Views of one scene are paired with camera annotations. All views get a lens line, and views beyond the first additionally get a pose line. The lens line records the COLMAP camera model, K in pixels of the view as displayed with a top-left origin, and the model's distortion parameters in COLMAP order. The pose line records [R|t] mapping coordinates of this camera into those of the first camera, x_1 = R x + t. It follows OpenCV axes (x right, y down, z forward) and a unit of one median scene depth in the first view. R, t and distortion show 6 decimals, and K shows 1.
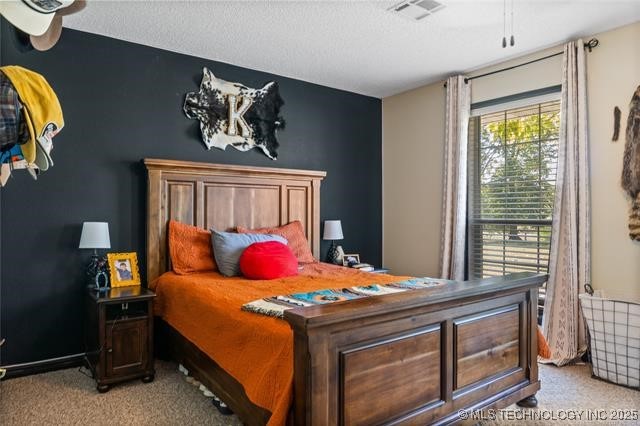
lens RADIAL K [[431.9, 0, 320.0], [0, 431.9, 213.0], [0, 0, 1]] dist [-0.009410, -0.001753]
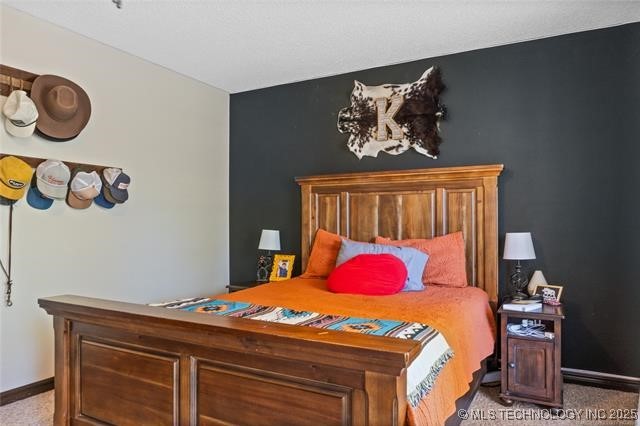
lens RADIAL K [[431.9, 0, 320.0], [0, 431.9, 213.0], [0, 0, 1]] dist [-0.009410, -0.001753]
pose [[0.421785, -0.022602, -0.906414, 0.604852], [0.003740, 0.999724, -0.023188, 0.001354], [0.906688, 0.006391, 0.421753, 0.481245]]
